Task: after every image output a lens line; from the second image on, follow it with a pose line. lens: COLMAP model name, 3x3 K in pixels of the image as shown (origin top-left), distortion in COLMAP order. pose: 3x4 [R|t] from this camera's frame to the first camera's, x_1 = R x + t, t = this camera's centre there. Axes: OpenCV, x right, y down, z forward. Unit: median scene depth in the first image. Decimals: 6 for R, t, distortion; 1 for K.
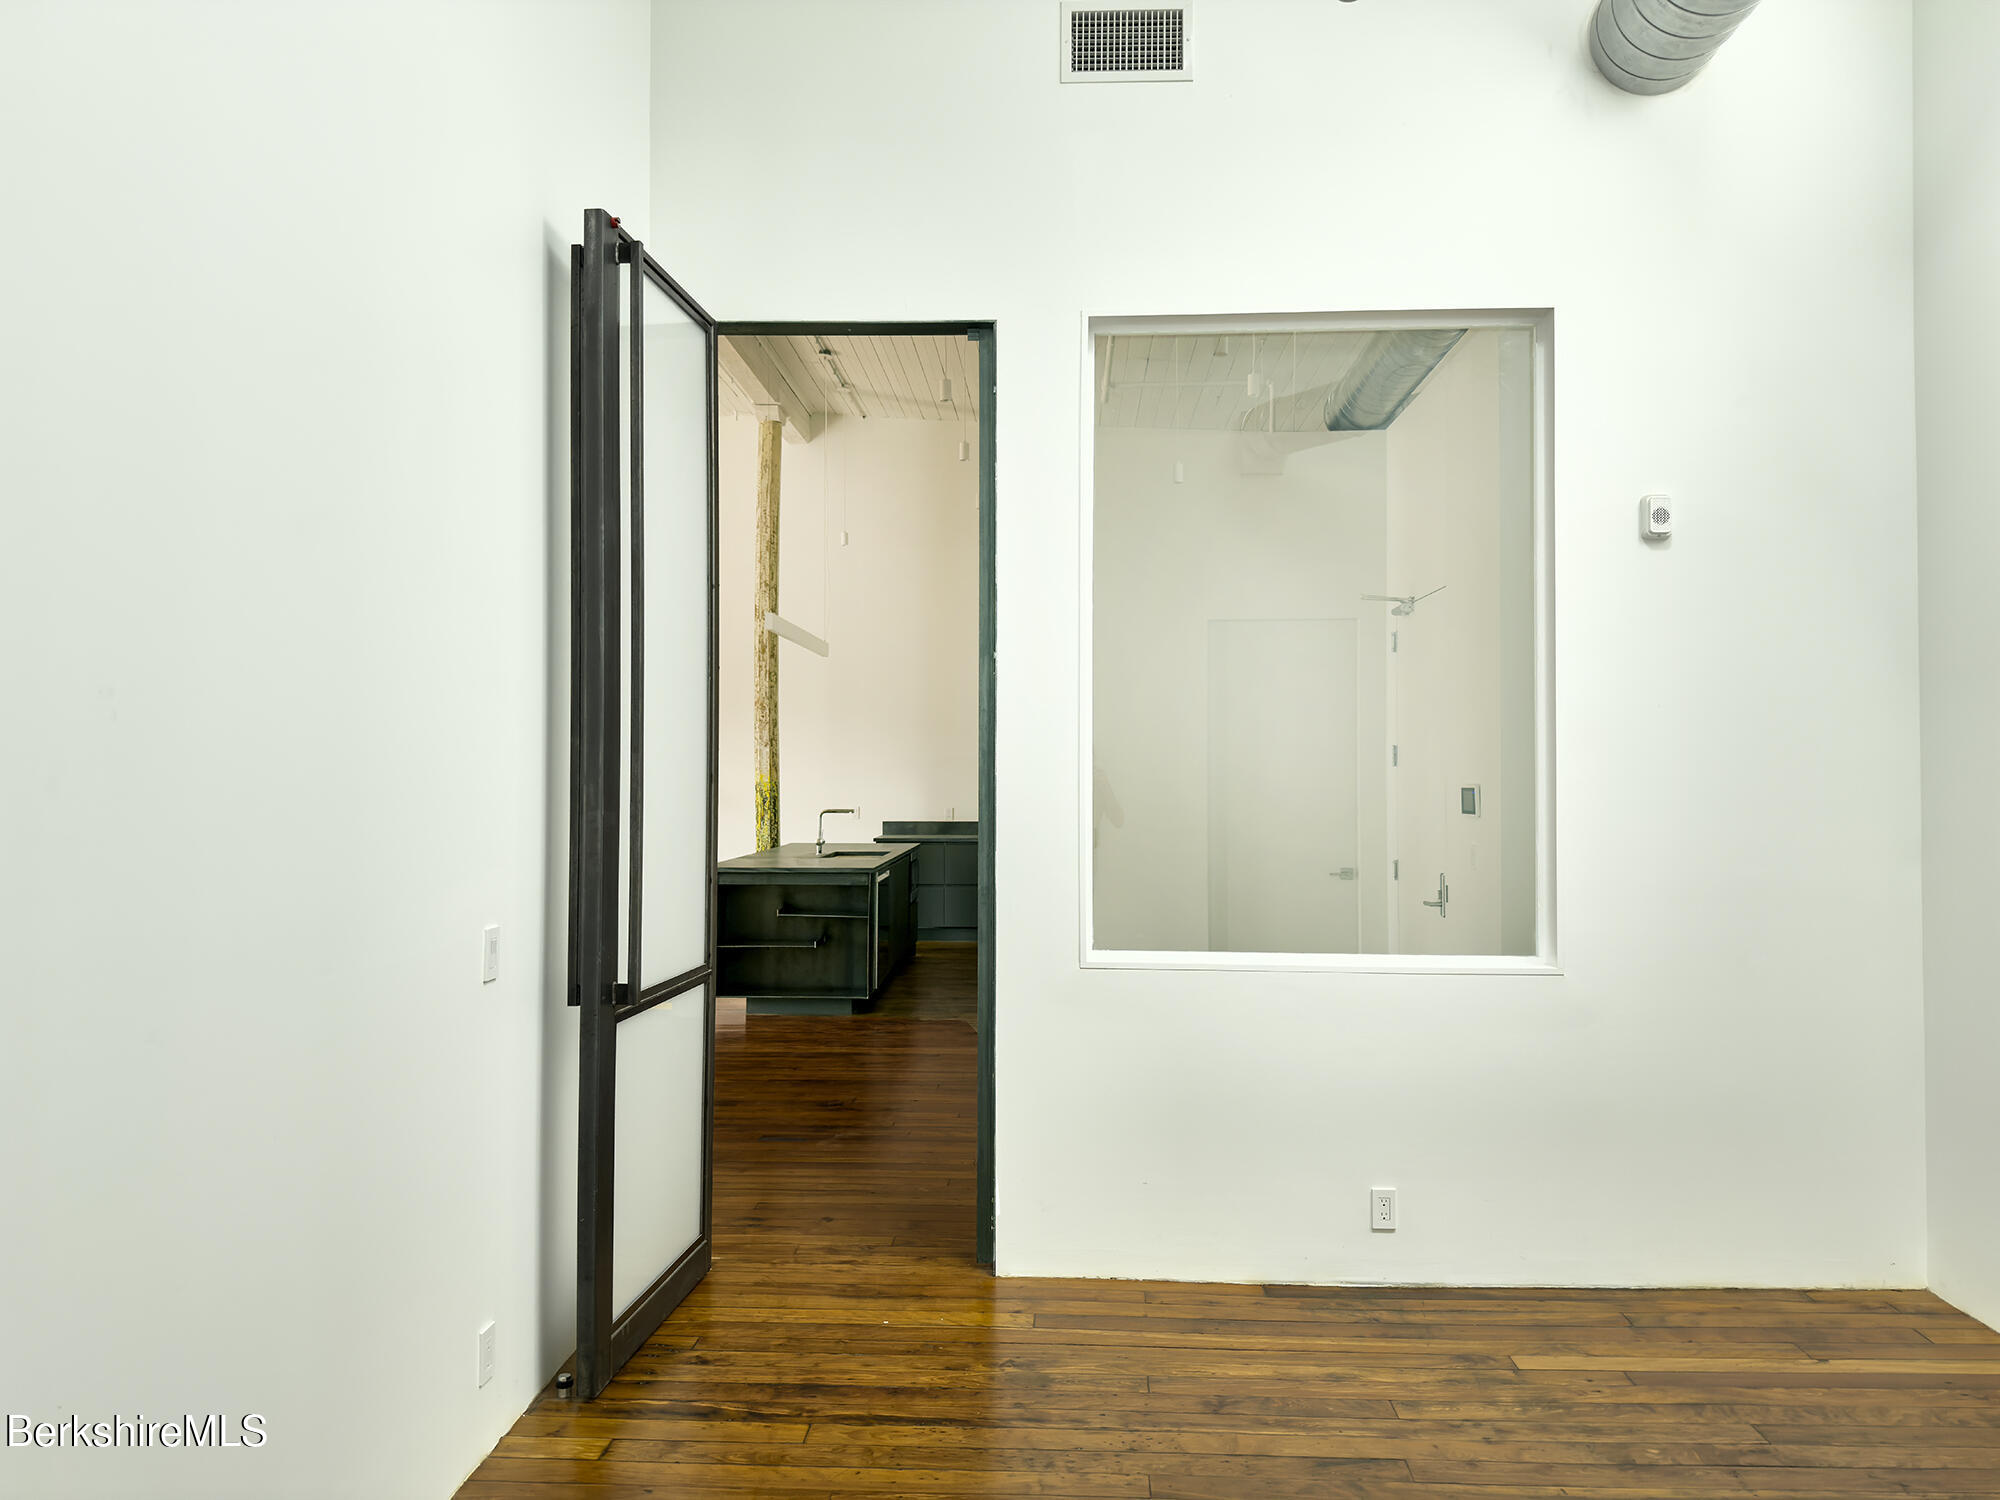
lens RADIAL K [[1418.5, 0, 1000.0], [0, 1418.5, 750.0], [0, 0, 1]] dist [0.004877, -0.009935]
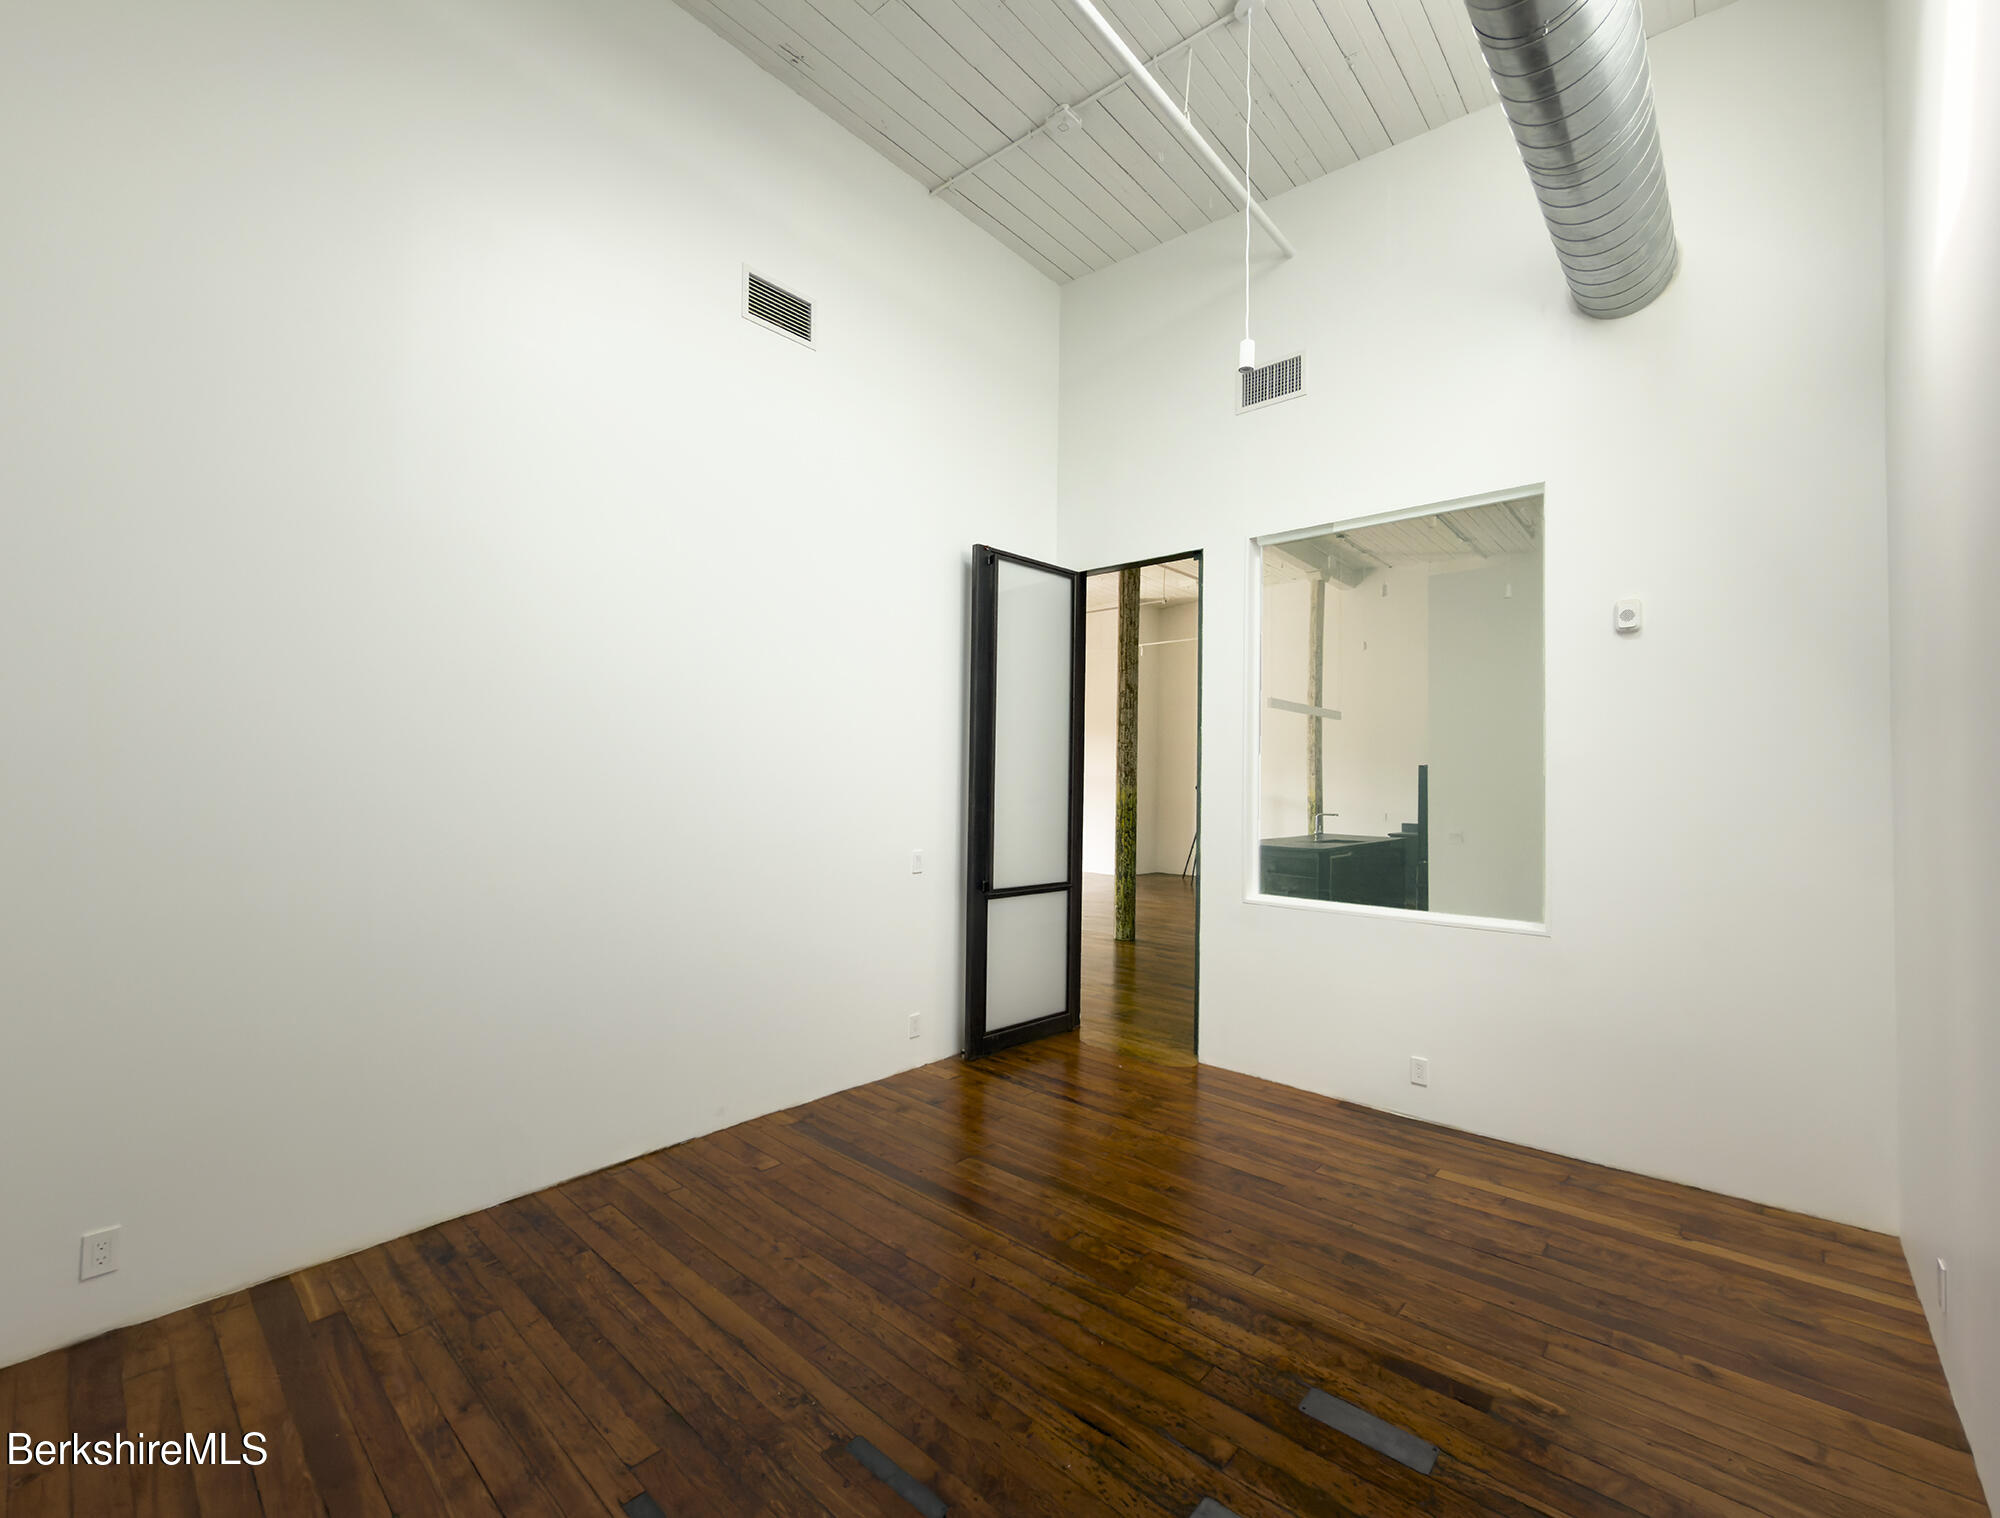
lens RADIAL K [[844.6, 0, 1001.0], [0, 844.6, 778.3], [0, 0, 1]] dist [-0.002589, -0.000207]
pose [[0.776208, 0.005716, -0.630451, 0.518085], [-0.002876, 0.999981, 0.005526, -0.008511], [0.630470, -0.002476, 0.776209, -0.027044]]
